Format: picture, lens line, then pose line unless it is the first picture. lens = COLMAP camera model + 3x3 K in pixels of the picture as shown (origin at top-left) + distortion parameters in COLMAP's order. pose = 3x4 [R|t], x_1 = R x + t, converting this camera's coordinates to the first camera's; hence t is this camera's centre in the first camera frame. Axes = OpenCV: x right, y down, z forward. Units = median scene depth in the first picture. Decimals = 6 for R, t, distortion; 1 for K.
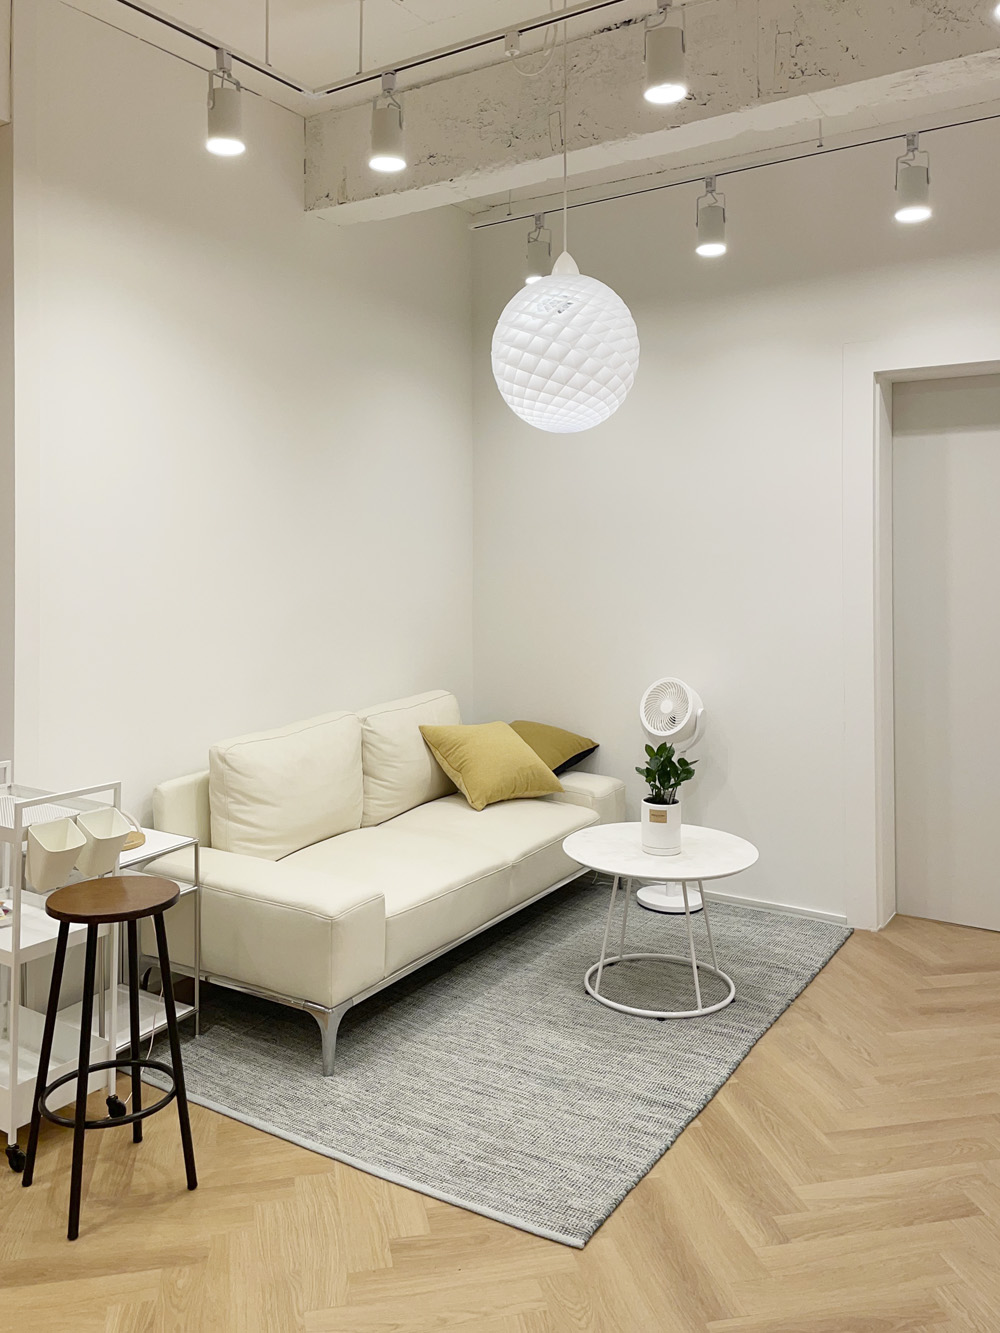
lens RADIAL K [[1138.8, 0, 499.3], [0, 1138.8, 515.1], [0, 0, 1]] dist [0.025507, -0.007896]
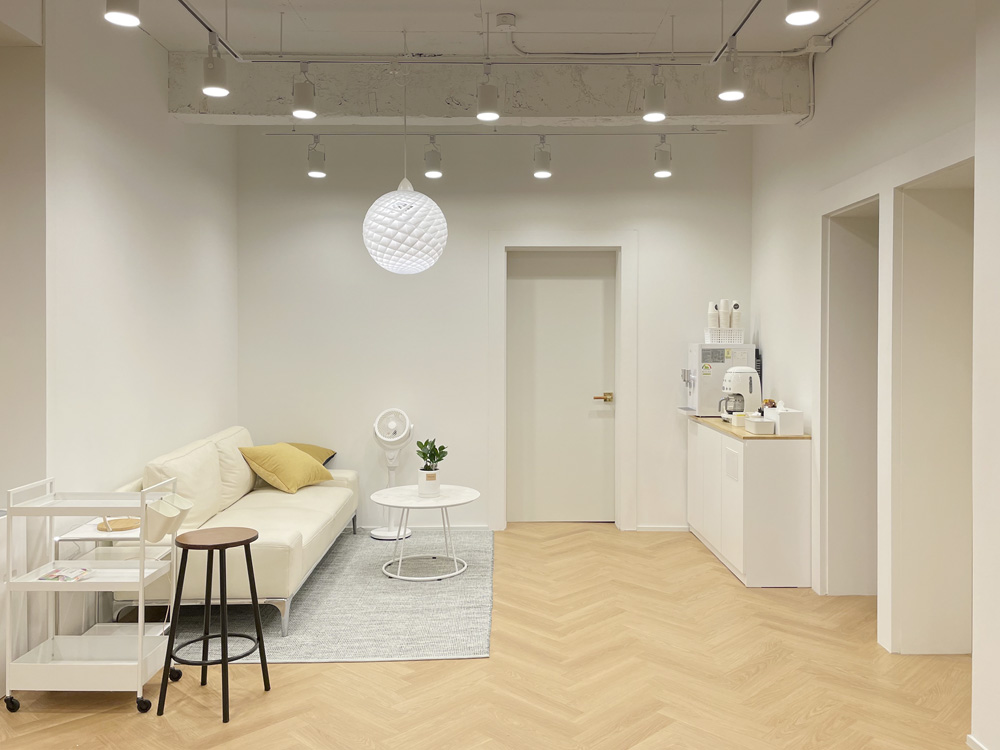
lens RADIAL K [[815.7, 0, 504.7], [0, 815.7, 324.6], [0, 0, 1]] dist [0.055998, -0.054931]
pose [[0.843584, 0.010962, 0.536886, -0.506626], [-0.017831, 0.999812, 0.007603, -0.002573], [-0.536702, -0.015987, 0.843620, -0.216497]]
